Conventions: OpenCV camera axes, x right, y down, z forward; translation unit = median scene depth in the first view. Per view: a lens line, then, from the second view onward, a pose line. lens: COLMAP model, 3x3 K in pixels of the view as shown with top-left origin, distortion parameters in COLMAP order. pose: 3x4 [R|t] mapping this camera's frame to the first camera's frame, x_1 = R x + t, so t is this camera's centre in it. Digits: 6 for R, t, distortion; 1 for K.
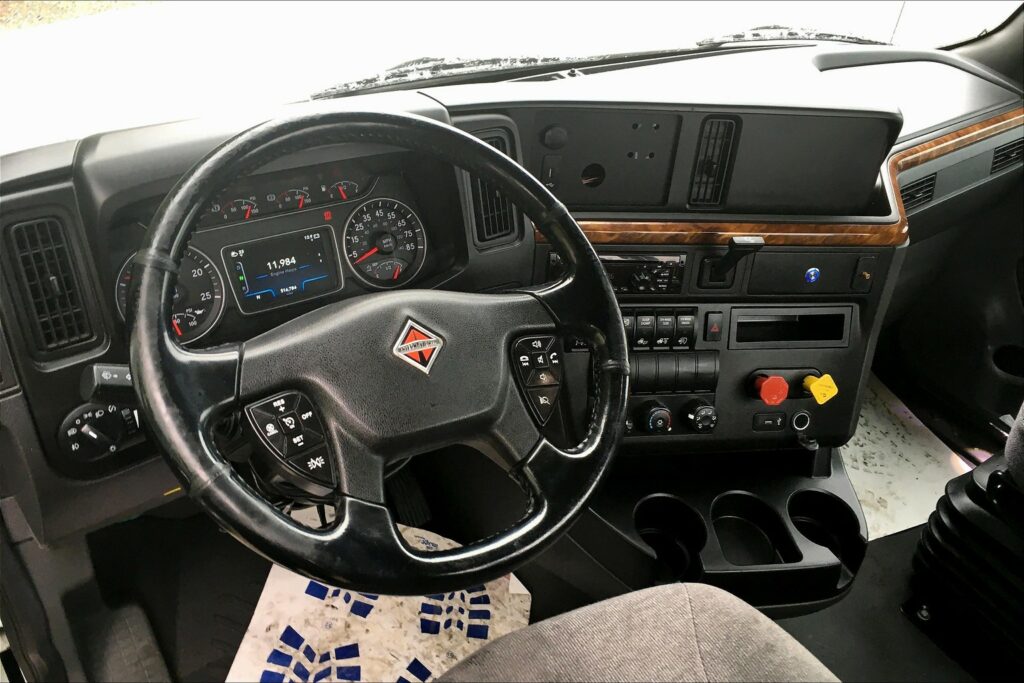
lens RADIAL K [[872.5, 0, 503.0], [0, 872.5, 339.0], [0, 0, 1]] dist [0.046320, -0.013278]
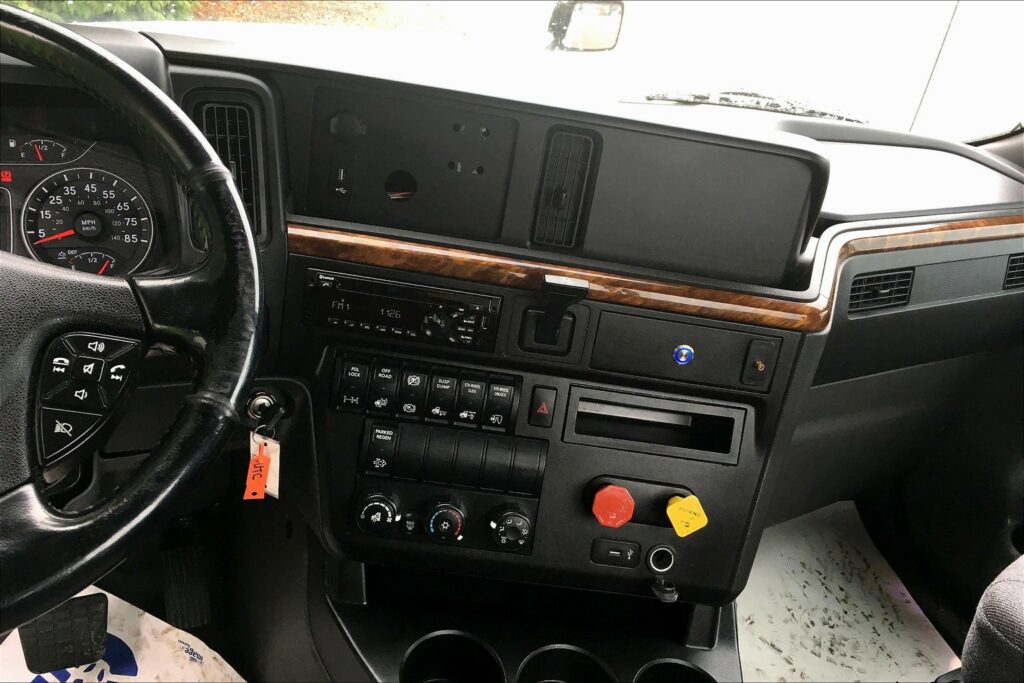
lens RADIAL K [[854.1, 0, 512.0], [0, 854.1, 341.5], [0, 0, 1]] dist [0.087390, -0.143316]
pose [[0.983590, 0.125458, -0.129657, 0.318390], [-0.143923, 0.978976, -0.144544, 0.042292], [0.108797, 0.160833, 0.980967, 0.294826]]
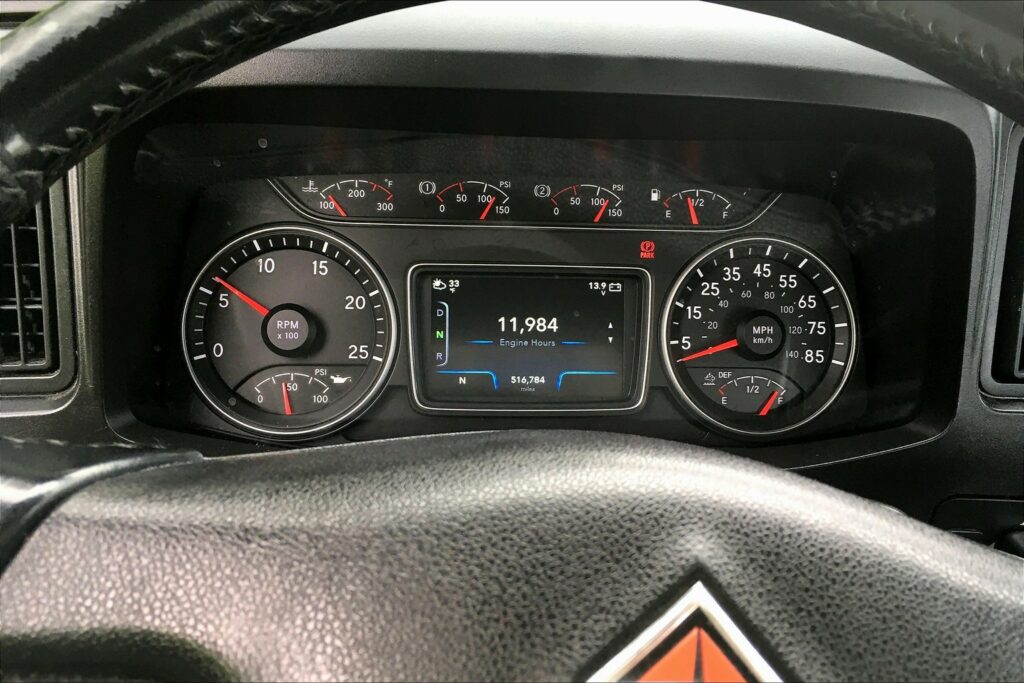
lens RADIAL K [[872.5, 0, 503.0], [0, 872.5, 339.0], [0, 0, 1]] dist [0.046320, -0.013278]
pose [[0.864699, 0.212321, -0.455209, -0.038519], [-0.271701, 0.959950, -0.068369, -0.037372], [0.422462, 0.182799, 0.887756, 0.502667]]
